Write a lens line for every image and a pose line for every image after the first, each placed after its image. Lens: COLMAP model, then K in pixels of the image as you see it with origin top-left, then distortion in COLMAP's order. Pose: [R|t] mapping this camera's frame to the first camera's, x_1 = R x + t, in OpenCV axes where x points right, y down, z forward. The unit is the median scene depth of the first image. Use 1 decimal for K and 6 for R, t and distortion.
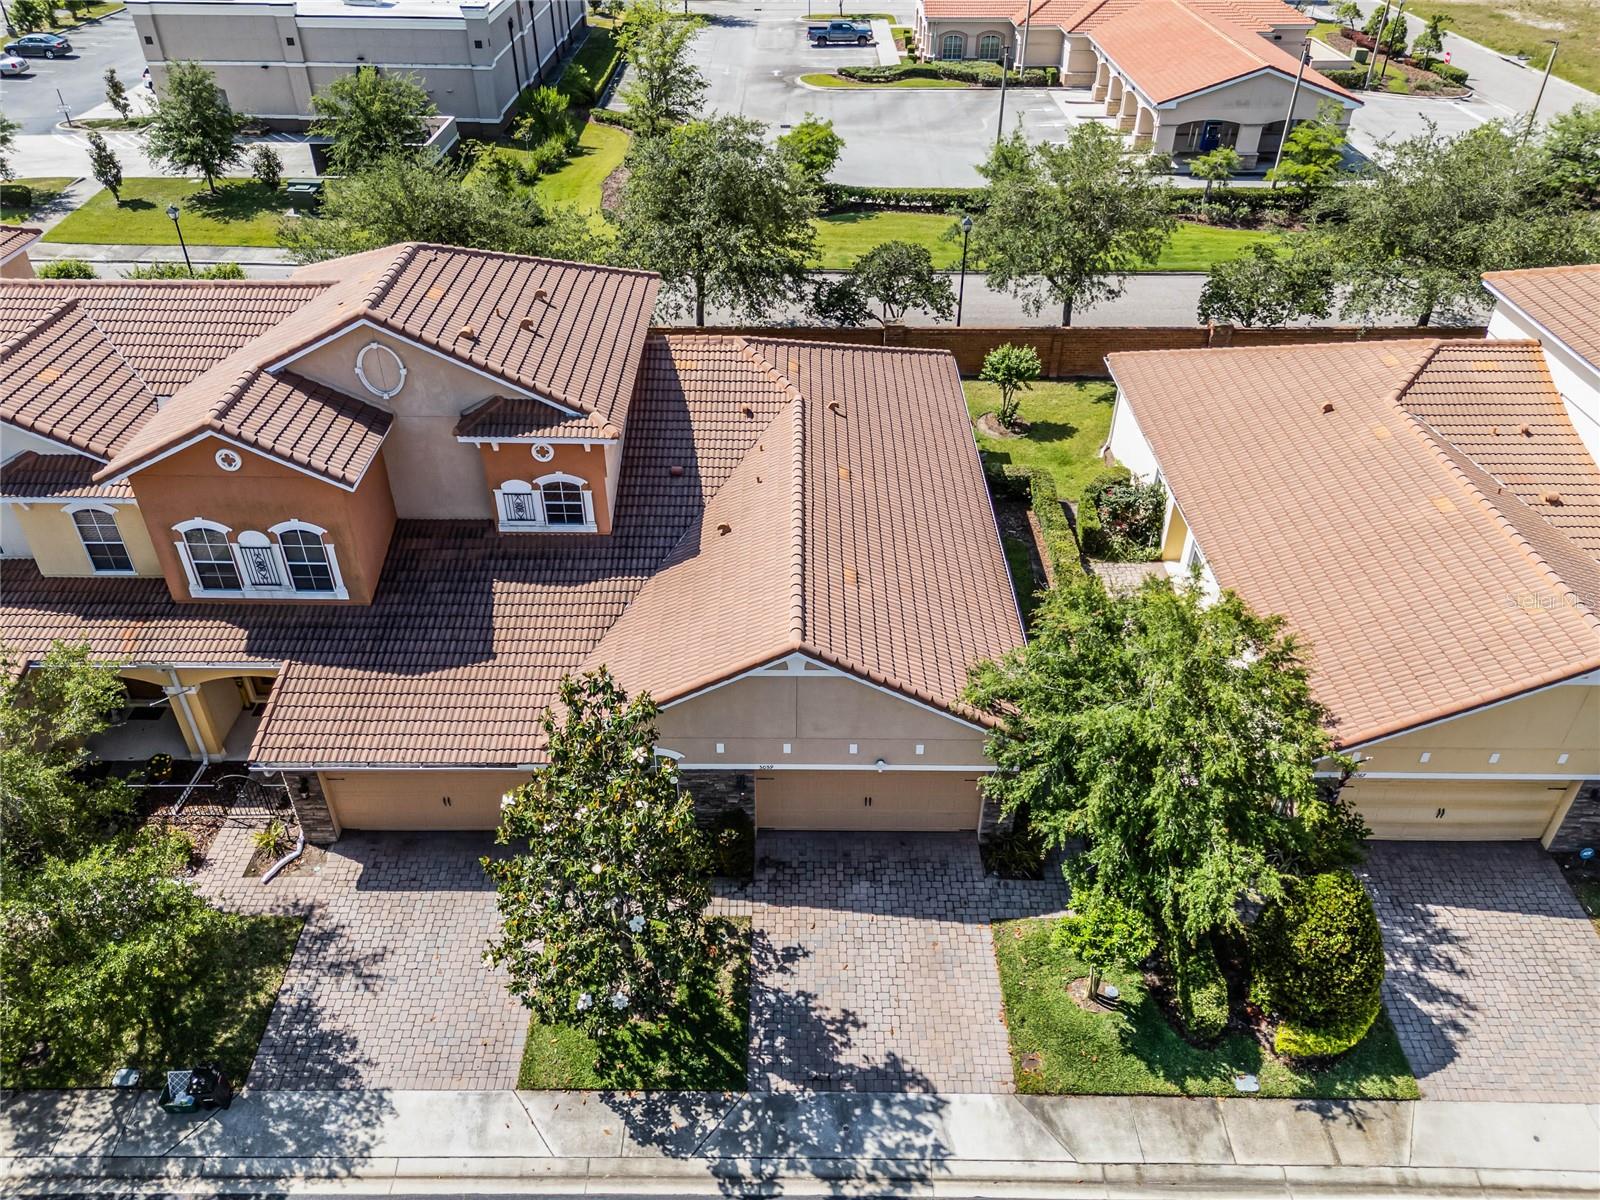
lens RADIAL K [[1178.2, 0, 792.0], [0, 1178.2, 607.3], [0, 0, 1]] dist [0.064655, -0.064991]
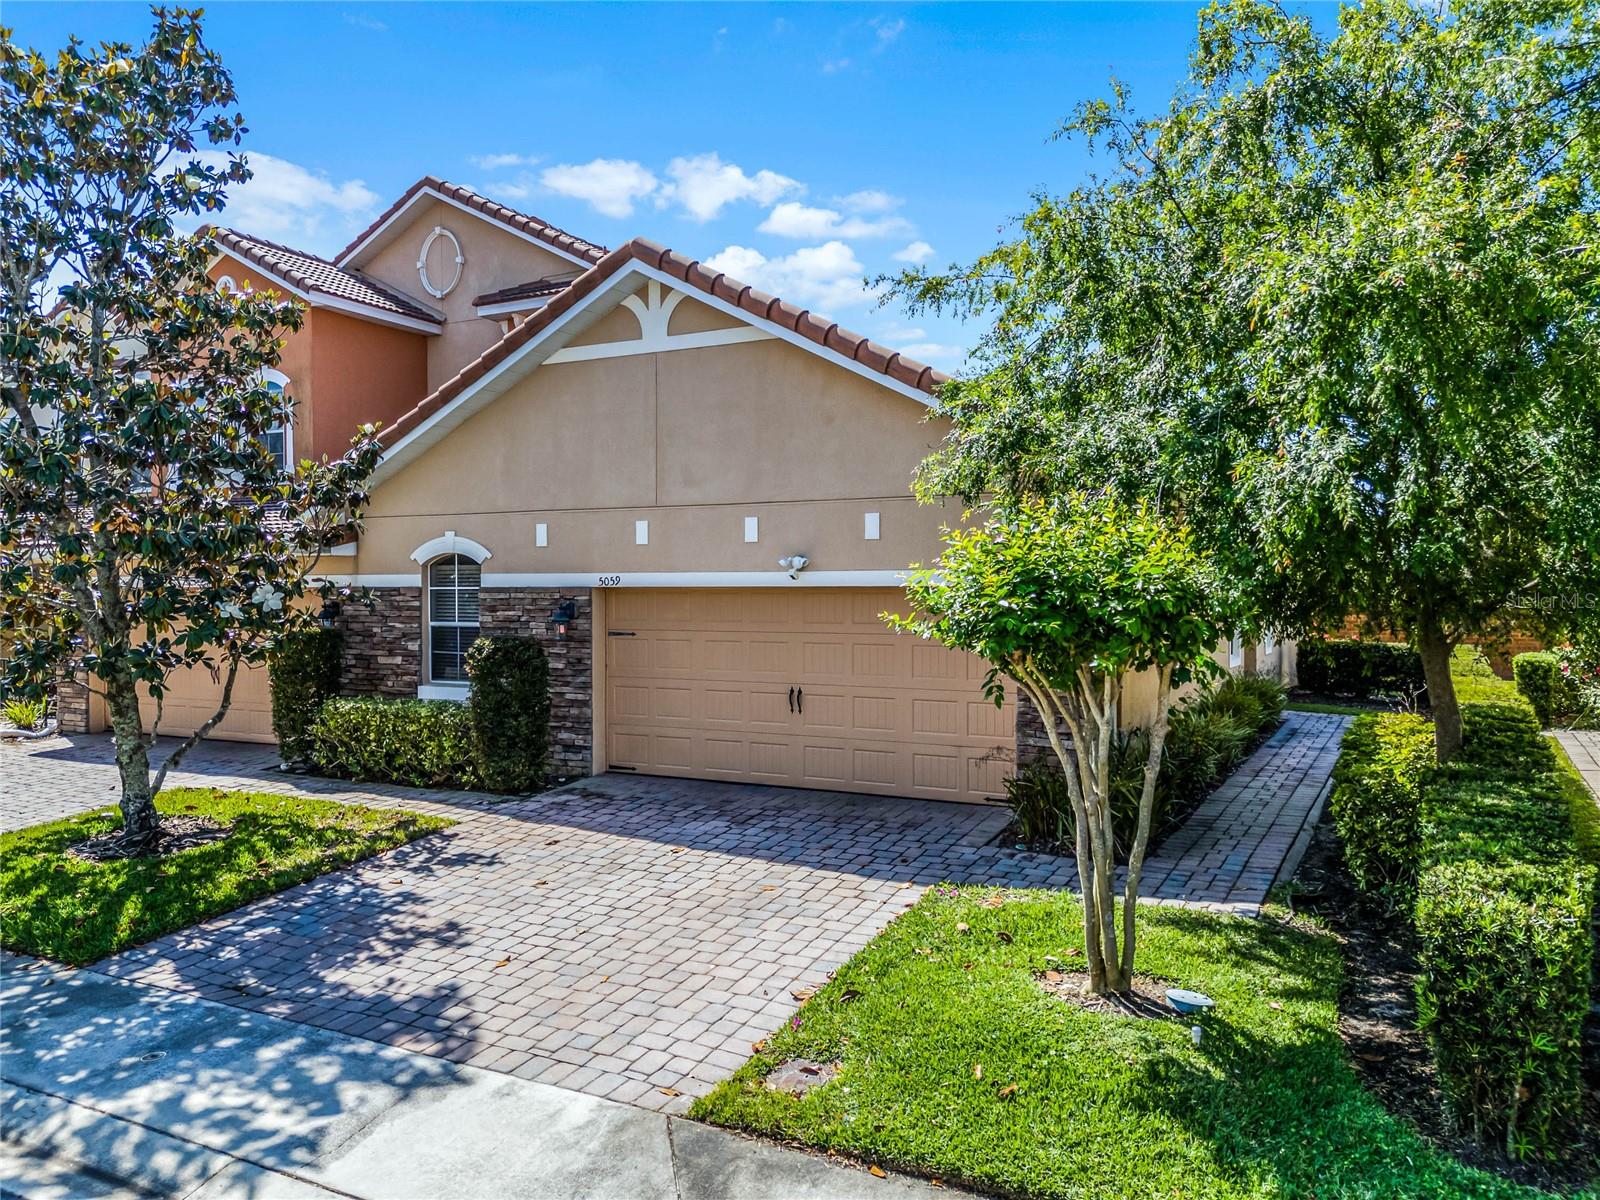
lens RADIAL K [[1178.2, 0, 792.0], [0, 1178.2, 607.3], [0, 0, 1]] dist [0.064655, -0.064991]
pose [[0.885267, 0.002417, -0.465077, 0.335226], [-0.263233, 0.827005, -0.496761, 0.436660], [0.383420, 0.562190, 0.732756, 0.734732]]
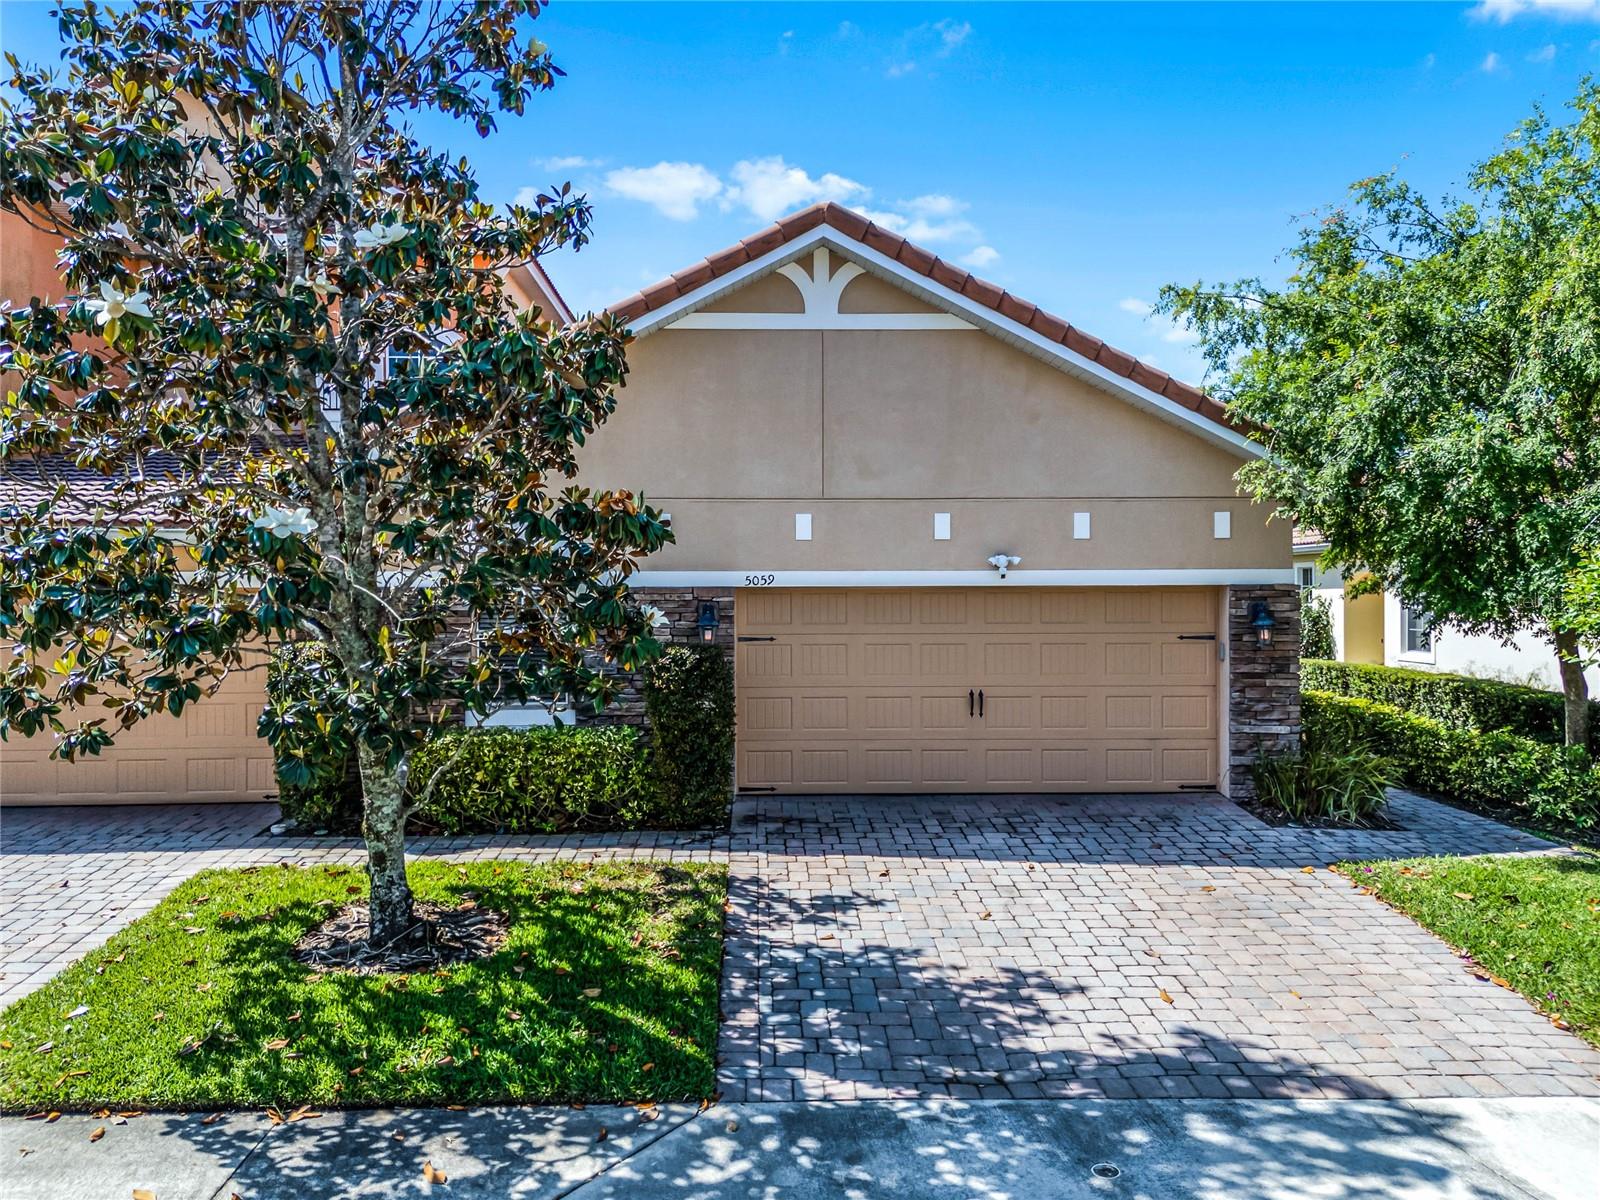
lens RADIAL K [[1191.8, 0, 790.1], [0, 1191.8, 597.5], [0, 0, 1]] dist [0.045239, 0.002975]
pose [[0.999315, -0.008900, 0.035922, -0.030140], [0.027831, 0.820523, -0.570936, 0.465744], [-0.024394, 0.571544, 0.820209, 0.694261]]
